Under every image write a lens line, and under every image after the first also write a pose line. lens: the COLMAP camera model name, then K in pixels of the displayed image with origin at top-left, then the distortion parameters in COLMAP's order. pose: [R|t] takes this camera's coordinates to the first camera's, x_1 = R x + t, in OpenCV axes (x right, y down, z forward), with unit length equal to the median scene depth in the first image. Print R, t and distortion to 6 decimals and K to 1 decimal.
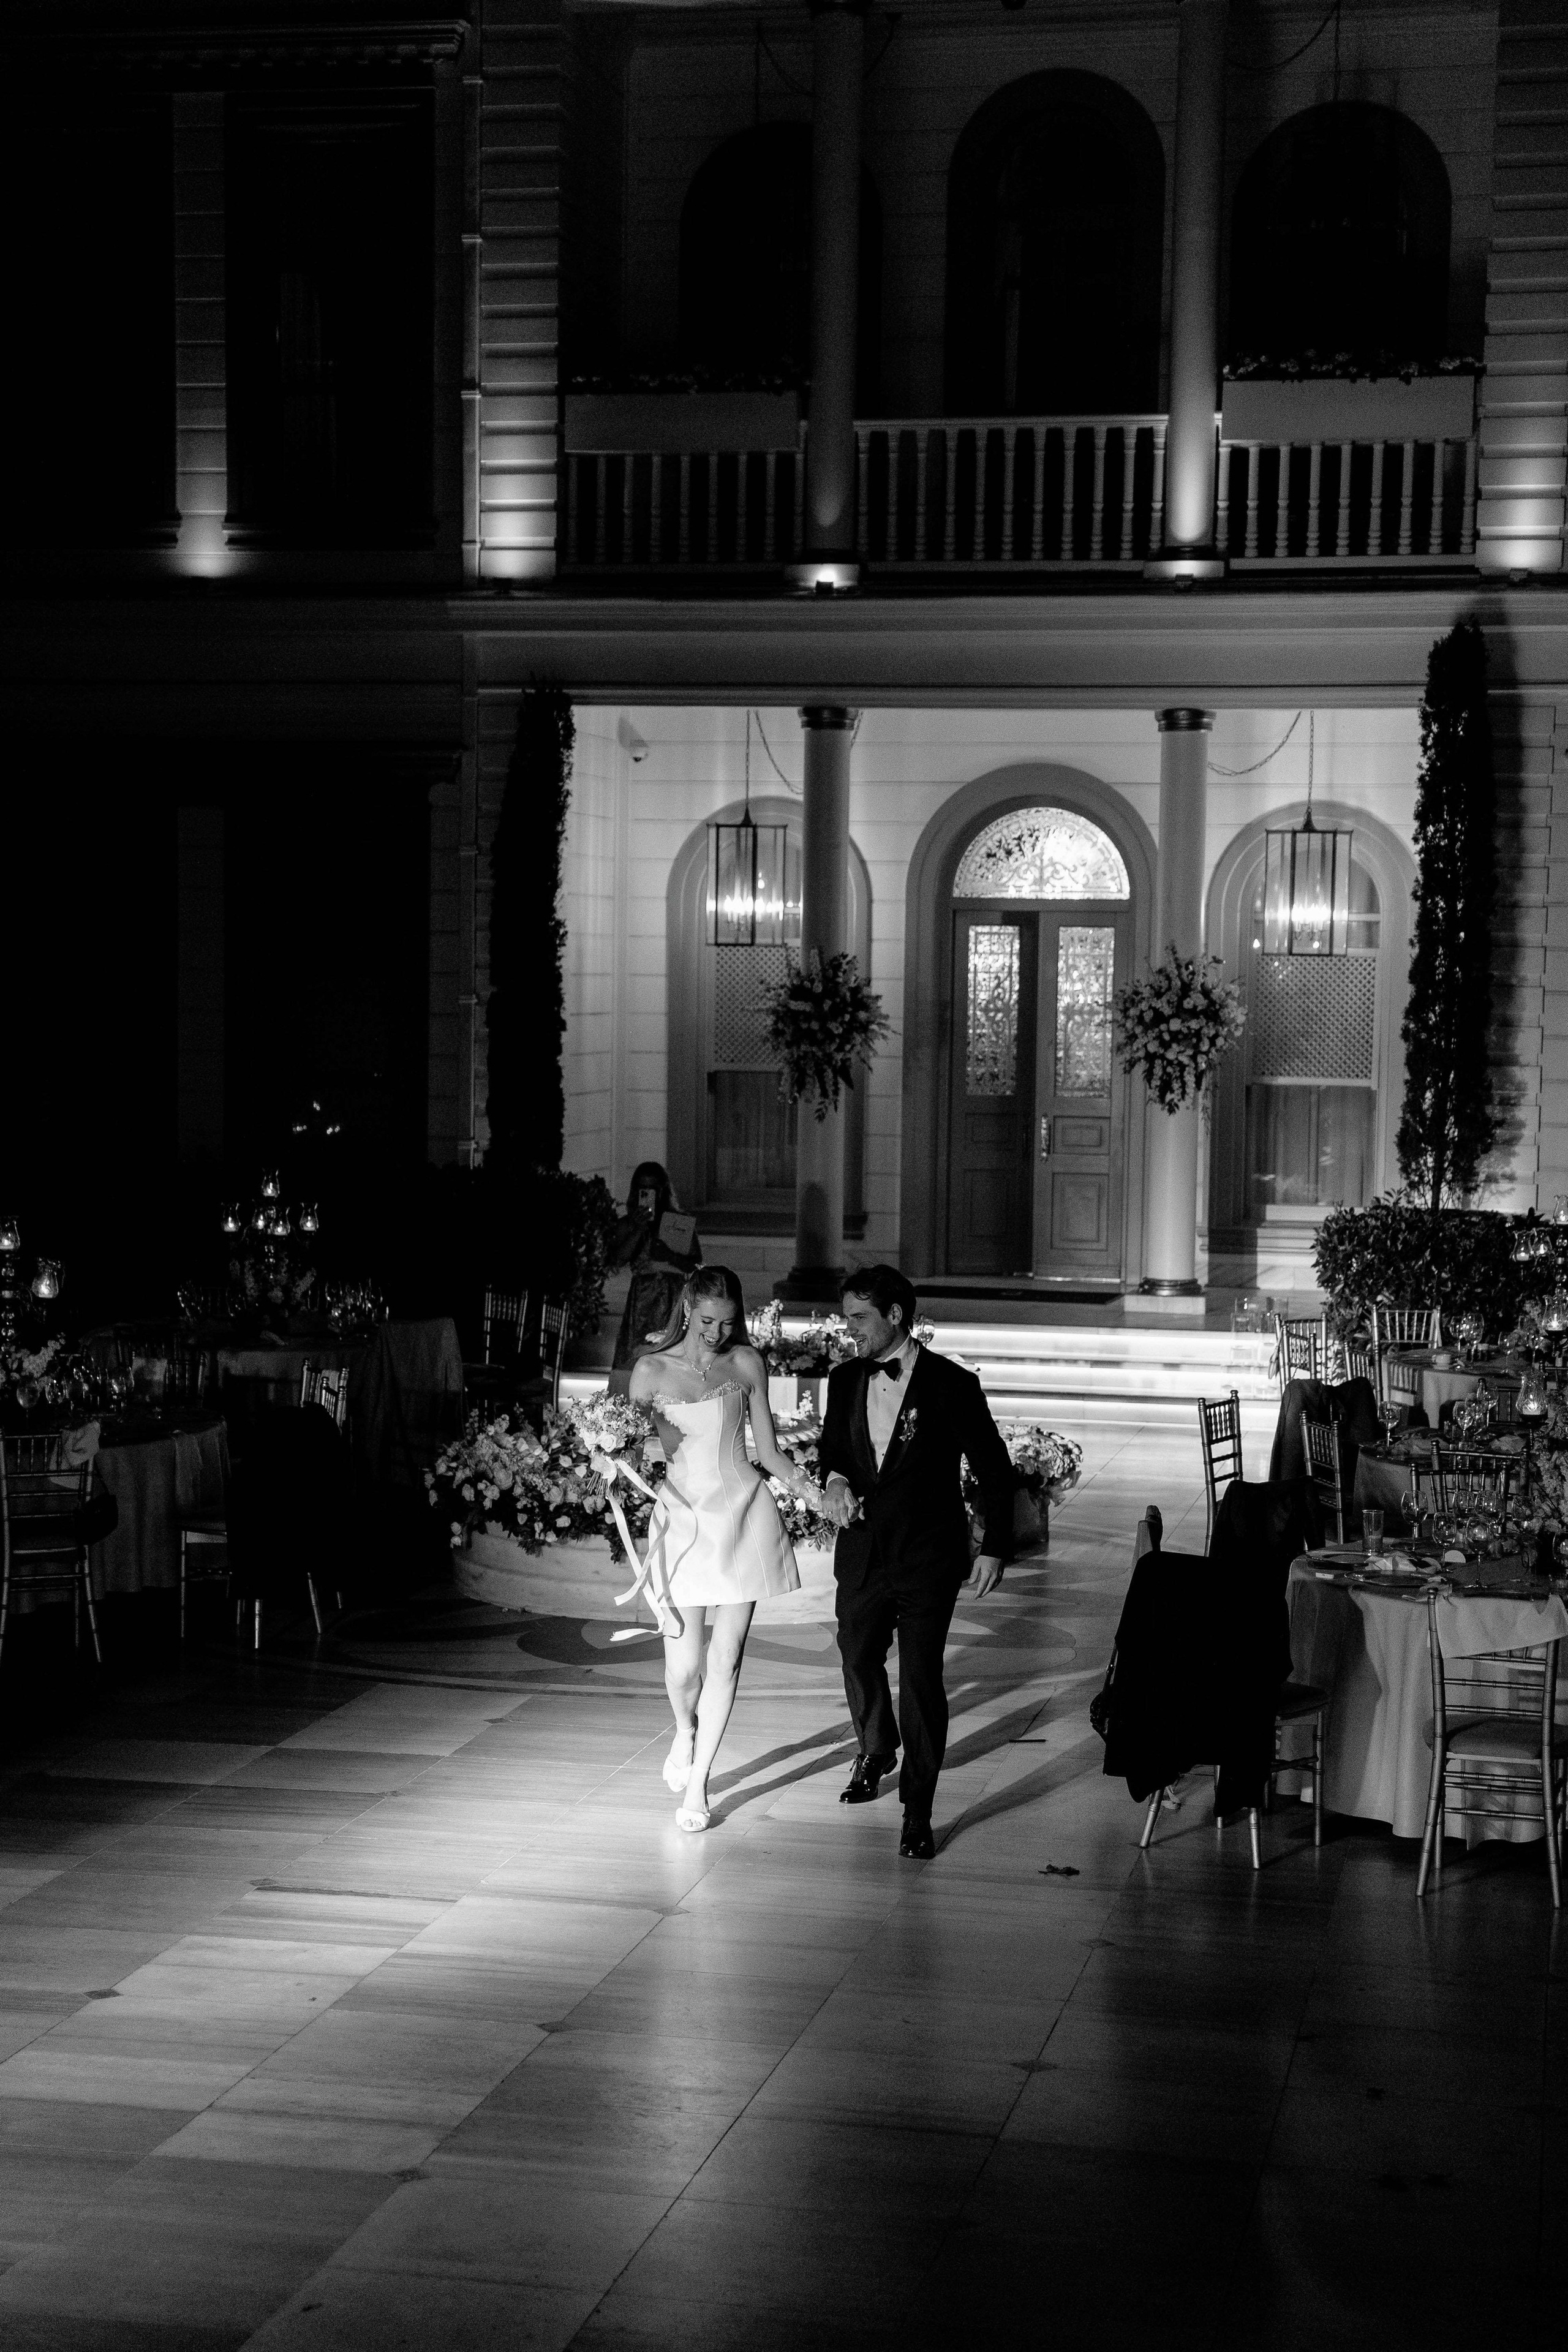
lens RADIAL K [[3860.9, 0, 784.0], [0, 3860.9, 1176.0], [0, 0, 1]] dist [0.219057, 0.021057]
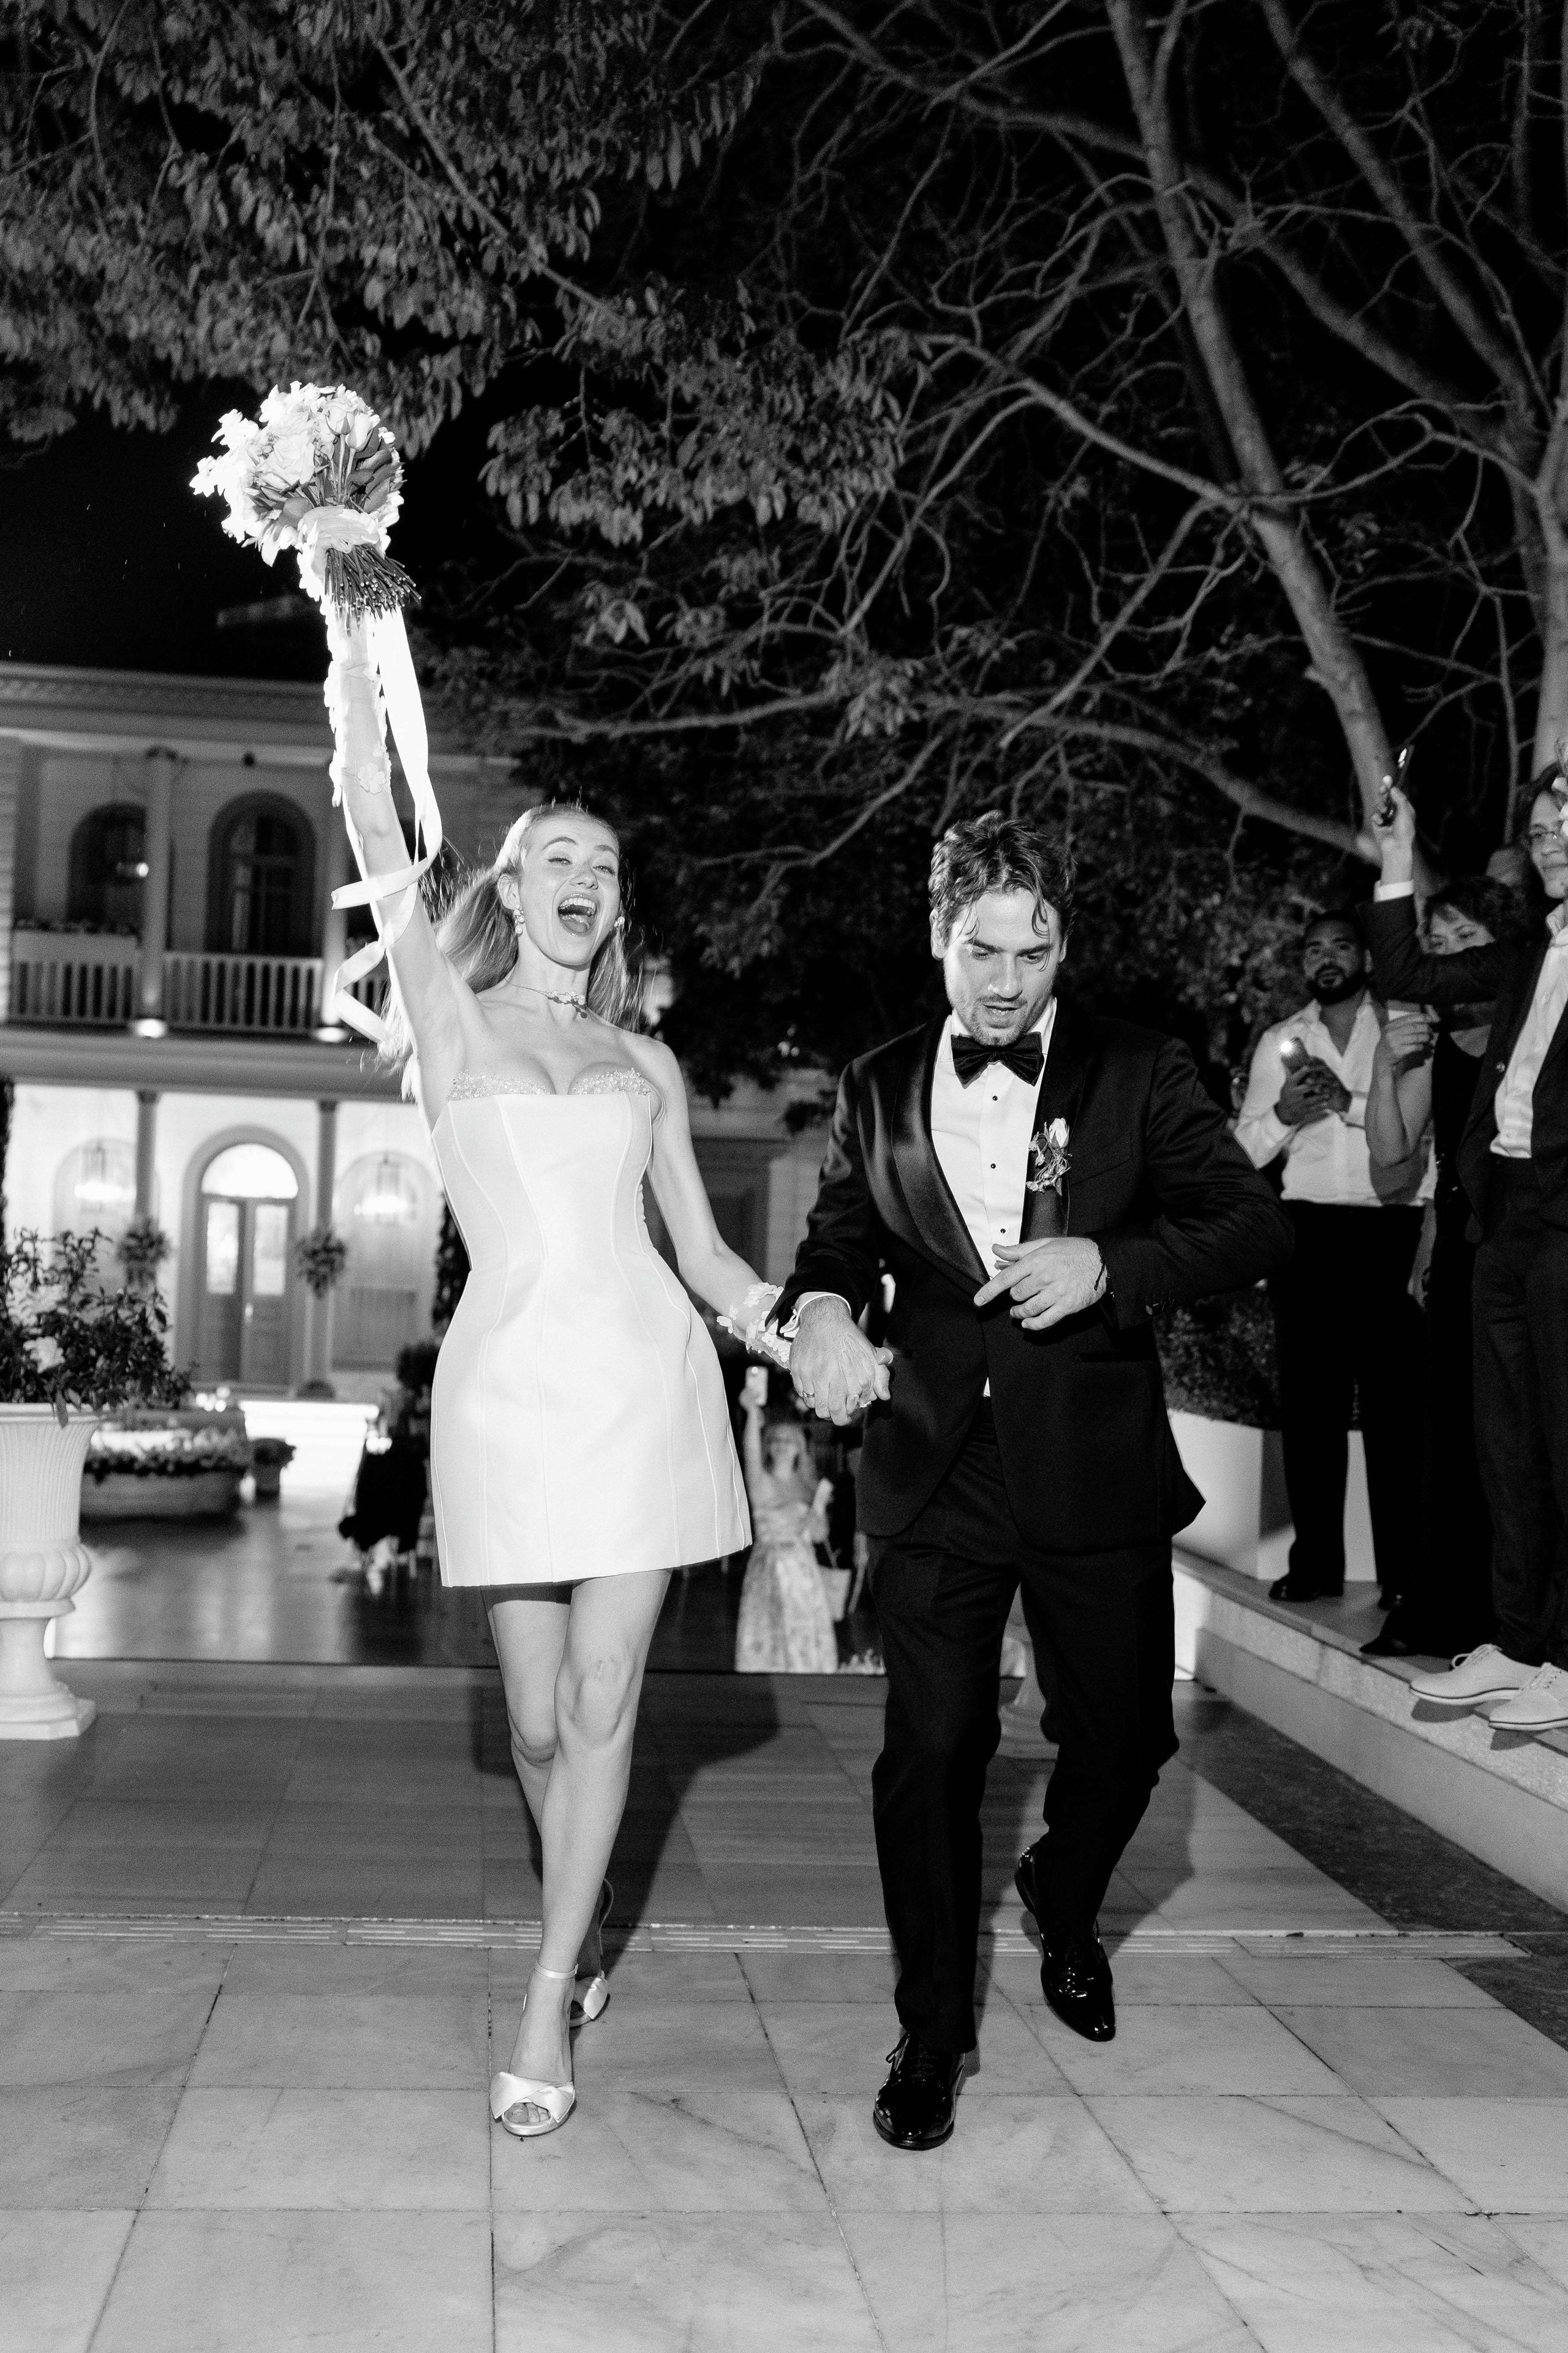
lens RADIAL K [[2537.1, 0, 774.9], [0, 2537.1, 1222.9], [0, 0, 1]] dist [-0.017867, 0.049012]
pose [[0.947349, 0.026512, 0.319103, -0.097791], [-0.004401, 0.997550, -0.069815, 0.035199], [-0.320173, 0.064735, 0.945145, -0.330098]]
